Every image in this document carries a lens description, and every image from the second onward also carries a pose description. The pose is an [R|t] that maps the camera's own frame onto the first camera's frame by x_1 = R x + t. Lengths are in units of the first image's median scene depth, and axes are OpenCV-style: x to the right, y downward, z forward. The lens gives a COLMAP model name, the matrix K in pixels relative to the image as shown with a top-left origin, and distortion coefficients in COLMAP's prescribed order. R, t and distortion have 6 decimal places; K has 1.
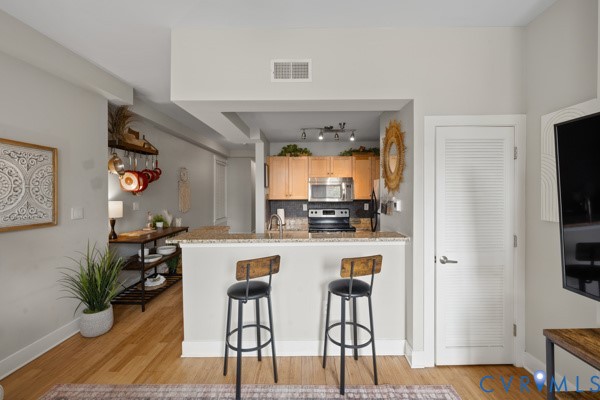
lens RADIAL K [[256.8, 0, 299.6], [0, 256.8, 194.8], [0, 0, 1]] dist [-0.003108, 0.000525]
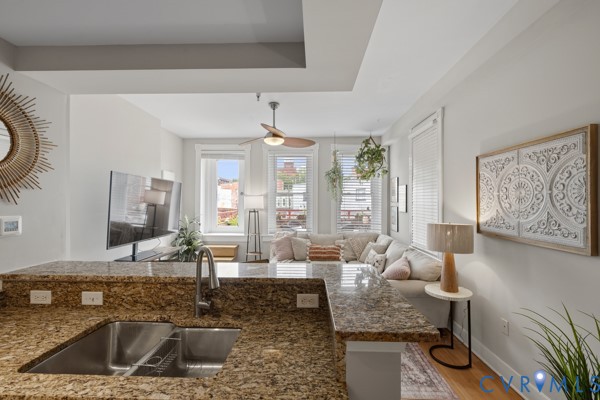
lens RADIAL K [[256.8, 0, 304.3], [0, 256.8, 202.1], [0, 0, 1]] dist [-0.003108, 0.000525]
pose [[-0.999768, 0.002142, 0.021425, -0.261406], [0.002246, 0.999986, 0.004827, -0.006424], [-0.021414, 0.004874, -0.999759, 1.327694]]
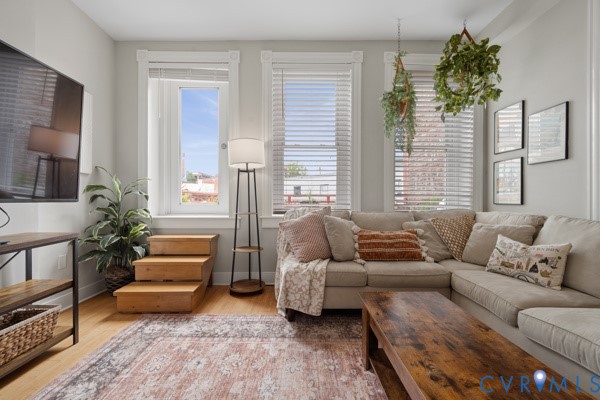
lens RADIAL K [[256.8, 0, 301.4], [0, 256.8, 204.6], [0, 0, 1]] dist [-0.003108, 0.000525]
pose [[-0.999888, 0.006750, -0.013334, -0.077150], [0.006564, 0.999881, 0.013959, 0.167461], [0.013426, 0.013870, -0.999814, 0.569136]]
